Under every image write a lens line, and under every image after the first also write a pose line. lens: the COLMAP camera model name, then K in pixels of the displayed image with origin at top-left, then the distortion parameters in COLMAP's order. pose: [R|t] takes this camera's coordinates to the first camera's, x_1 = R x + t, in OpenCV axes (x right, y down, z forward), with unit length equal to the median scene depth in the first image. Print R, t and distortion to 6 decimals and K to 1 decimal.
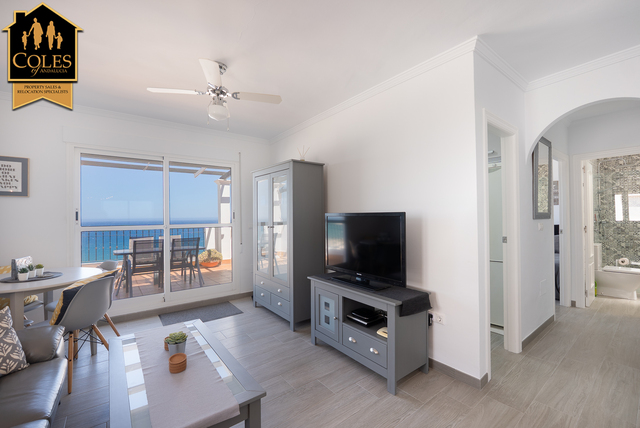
lens RADIAL K [[272.7, 0, 315.4], [0, 272.7, 213.1], [0, 0, 1]] dist [0.002070, -0.000218]
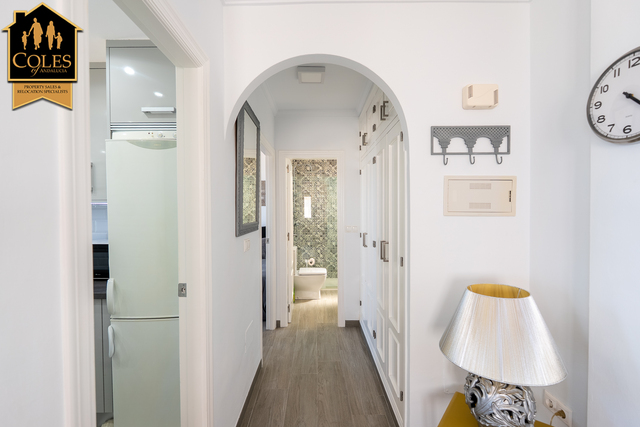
lens RADIAL K [[298.6, 0, 318.6], [0, 298.6, 216.0], [0, 0, 1]] dist [-0.015929, -0.000280]
pose [[0.612732, -0.008264, 0.790247, 0.254722], [-0.008953, 0.999809, 0.017397, -0.021699], [-0.790240, -0.017735, 0.612541, 0.297535]]
